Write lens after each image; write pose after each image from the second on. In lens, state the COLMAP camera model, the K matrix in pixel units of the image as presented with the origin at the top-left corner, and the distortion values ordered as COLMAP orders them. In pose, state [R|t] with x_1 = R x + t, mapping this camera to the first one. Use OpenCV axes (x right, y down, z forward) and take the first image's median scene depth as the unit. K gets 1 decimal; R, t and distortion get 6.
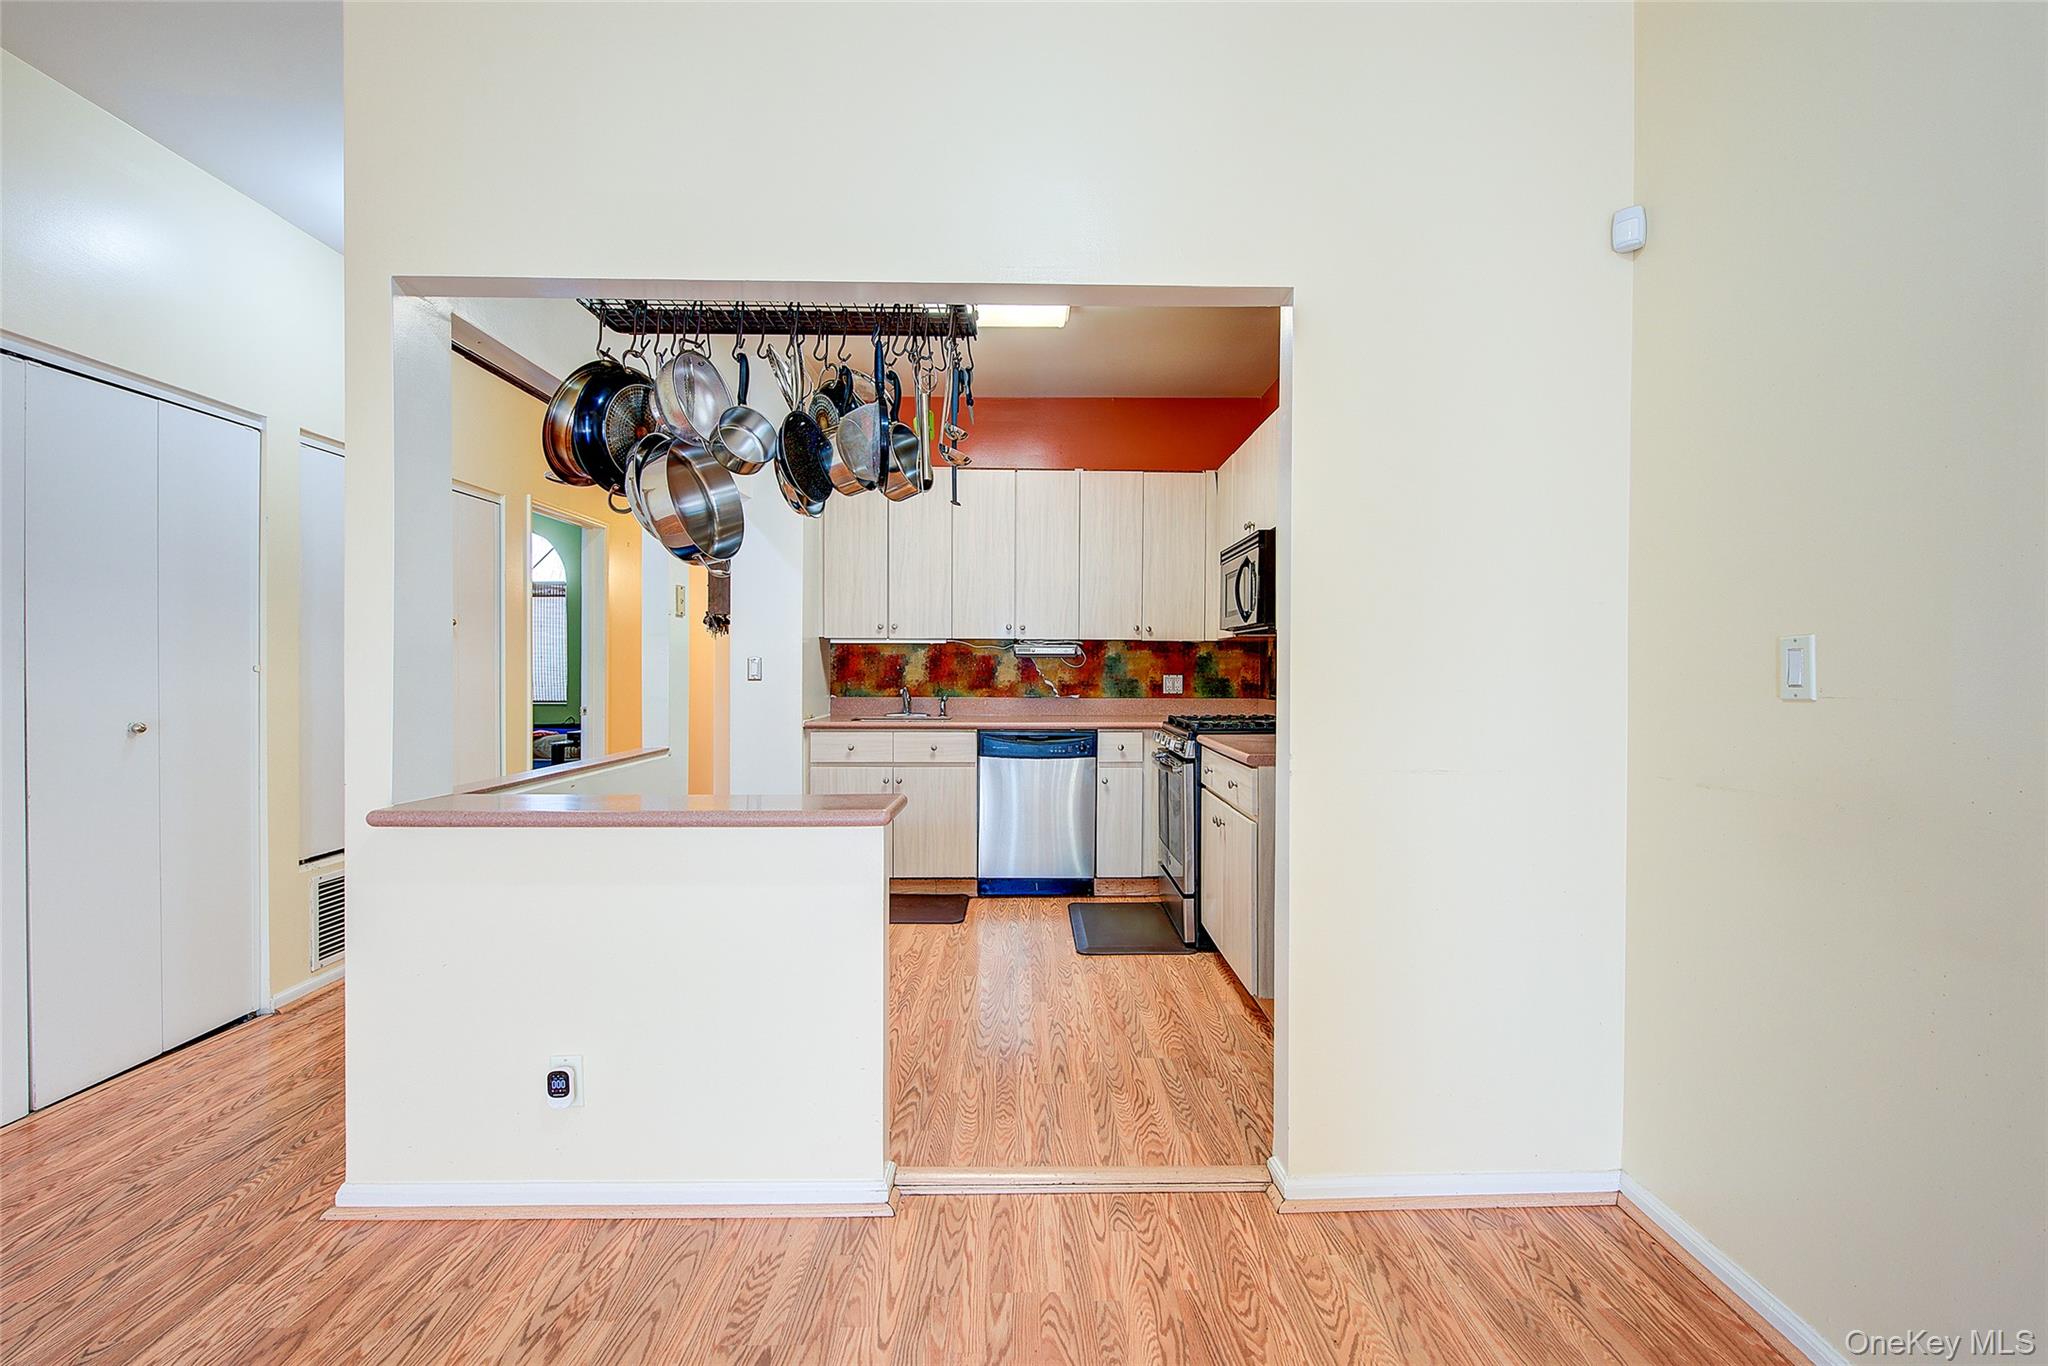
lens RADIAL K [[944.3, 0, 1036.4], [0, 944.3, 670.5], [0, 0, 1]] dist [-0.004500, -0.000201]
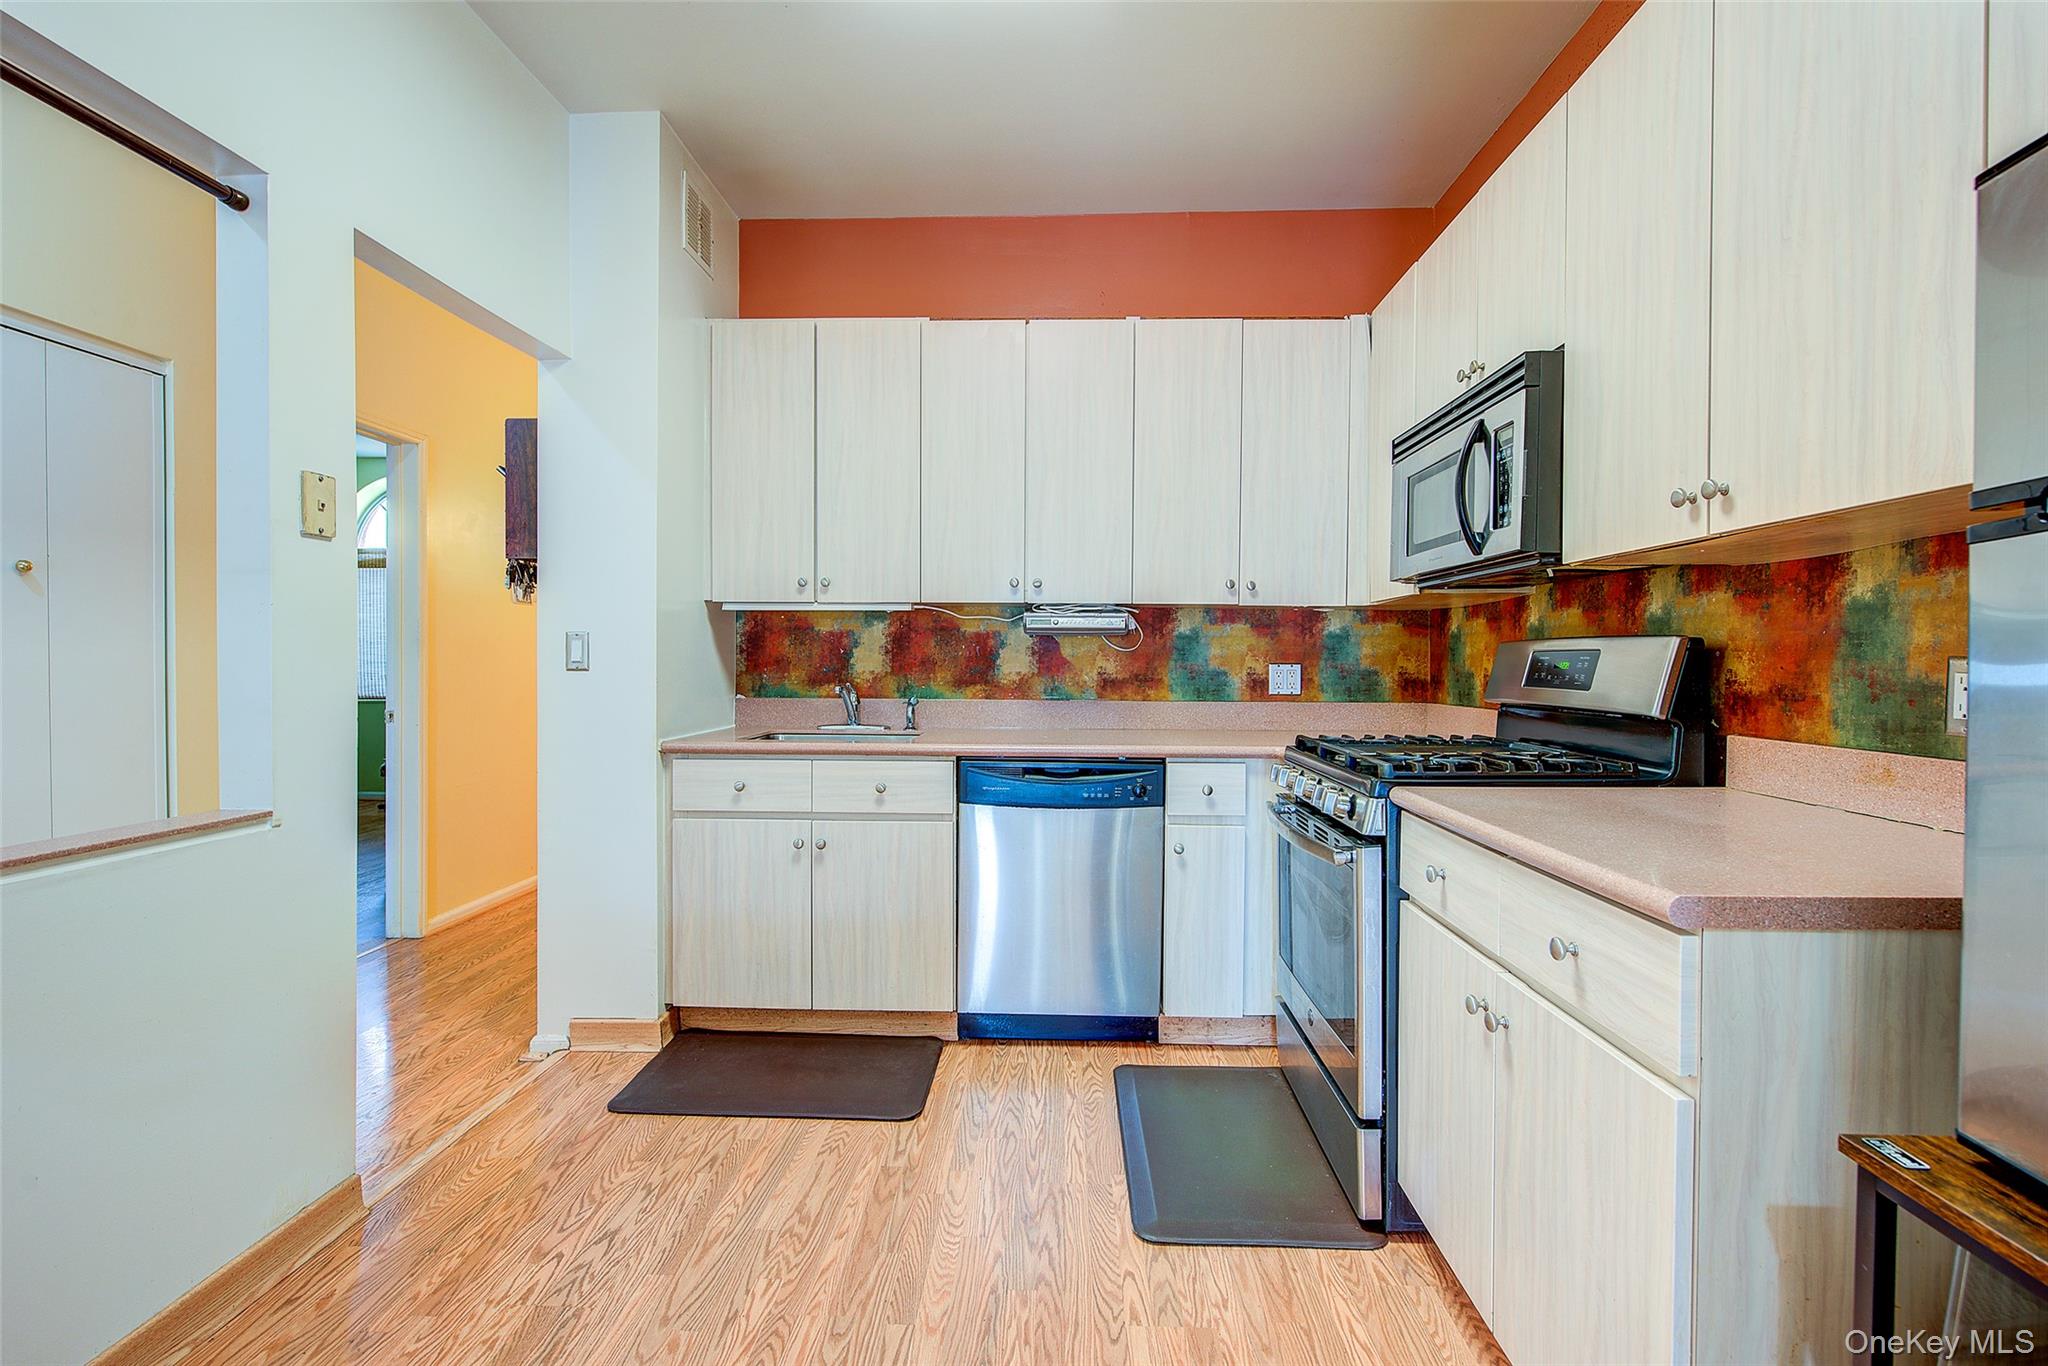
lens RADIAL K [[965.0, 0, 1026.6], [0, 965.0, 677.2], [0, 0, 1]] dist [-0.022483, -0.000294]
pose [[0.998774, 0.003214, -0.049394, 0.009174], [-0.002504, 0.999893, 0.014430, 0.005374], [0.049435, -0.014288, 0.998675, 0.416913]]
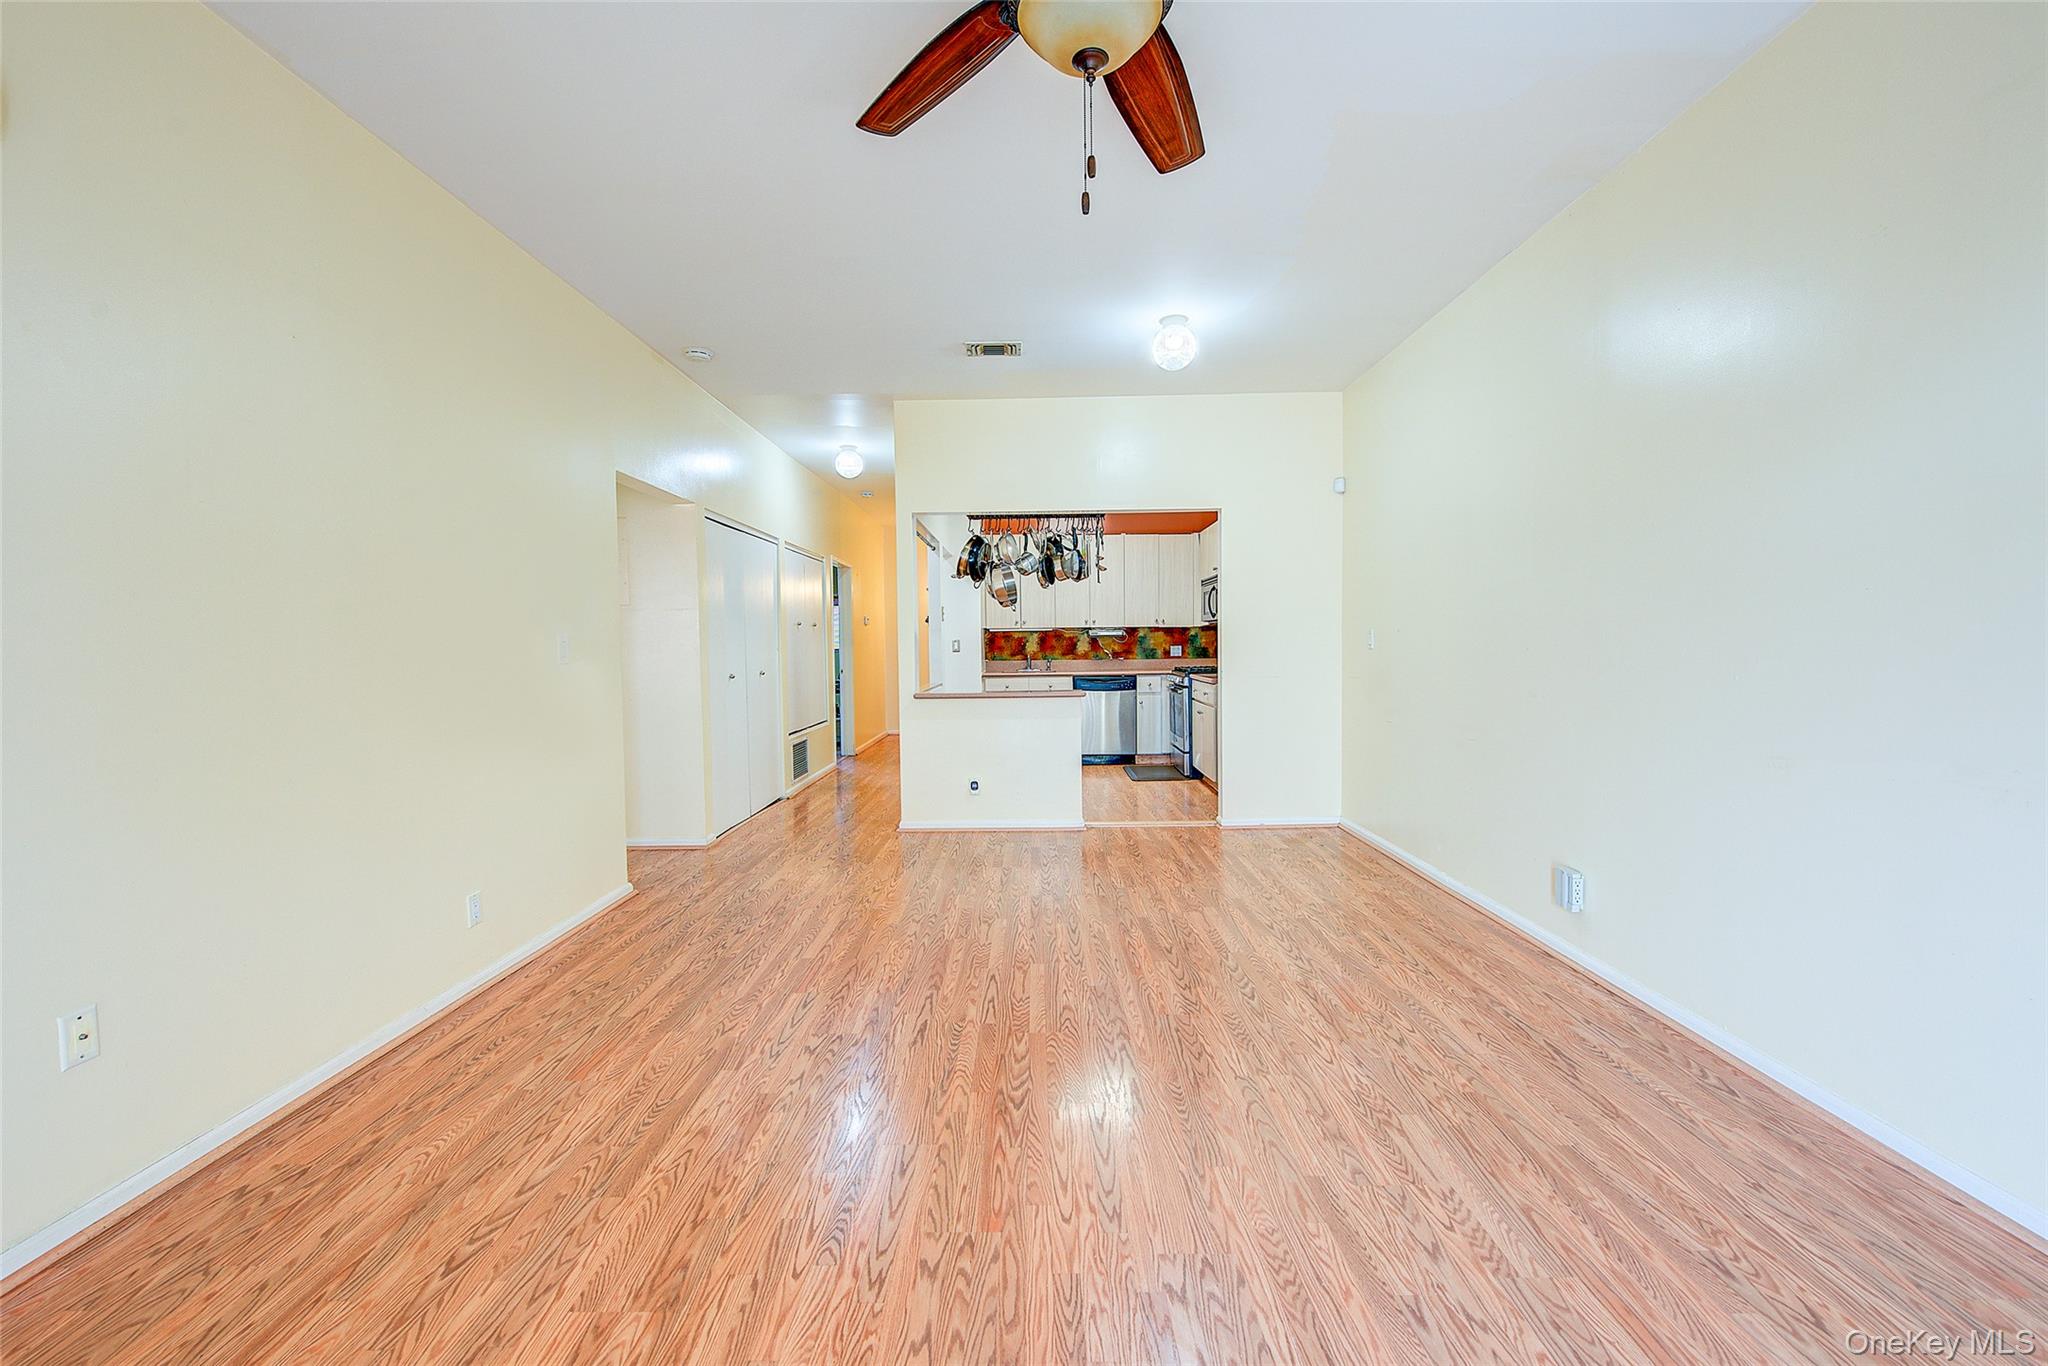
lens RADIAL K [[813.0, 0, 1017.9], [0, 813.0, 670.0], [0, 0, 1]] dist [0.001939, -0.000054]
pose [[0.999131, -0.014671, -0.039010, -0.108974], [0.015802, 0.999458, 0.028864, 0.001760], [0.038566, -0.029456, 0.998822, -0.633248]]
